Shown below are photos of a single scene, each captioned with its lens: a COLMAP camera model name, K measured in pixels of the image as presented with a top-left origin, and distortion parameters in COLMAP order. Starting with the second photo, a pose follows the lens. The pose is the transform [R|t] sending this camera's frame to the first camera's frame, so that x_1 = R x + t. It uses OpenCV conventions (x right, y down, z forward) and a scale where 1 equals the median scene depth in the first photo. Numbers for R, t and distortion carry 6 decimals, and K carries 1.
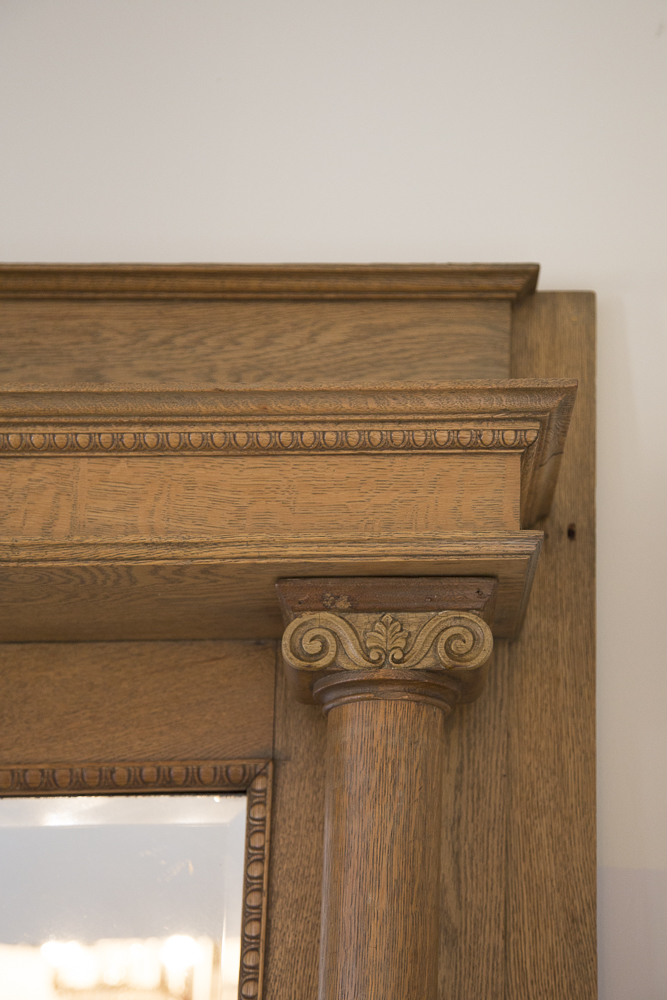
lens RADIAL K [[1683.9, 0, 333.5], [0, 1683.9, 500.0], [0, 0, 1]] dist [0.366902, 0.013006]
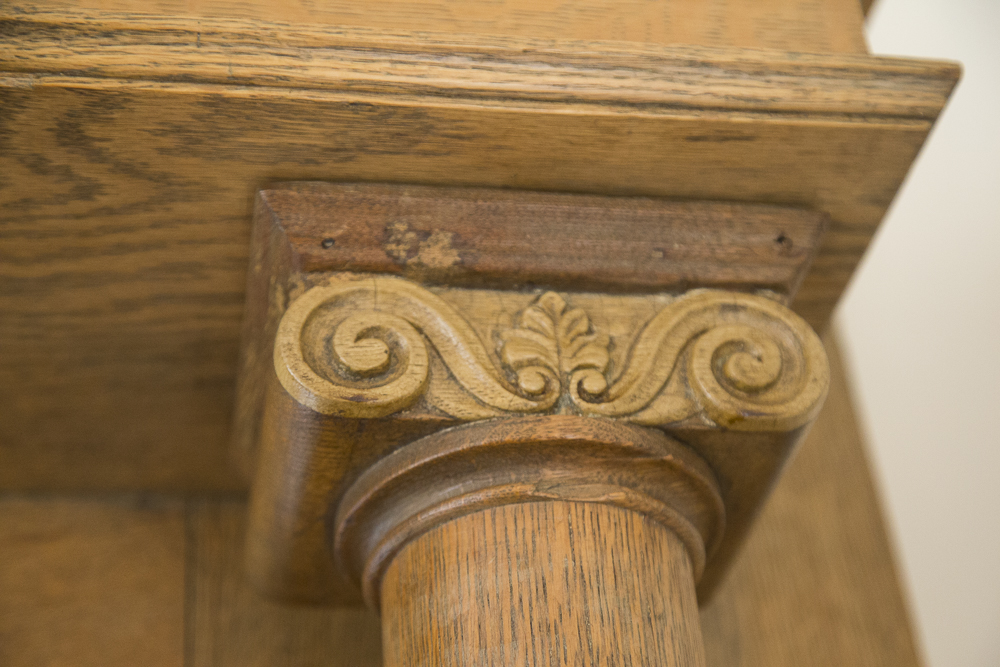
lens RADIAL K [[2156.7, 0, 499.8], [0, 2156.7, 120.4], [0, 0, 1]] dist [0.302486, 0.035159]
pose [[0.983058, 0.040772, 0.178702, -0.067204], [0.010977, 0.960101, -0.279439, 0.165492], [-0.182965, 0.276666, 0.943387, 0.533254]]
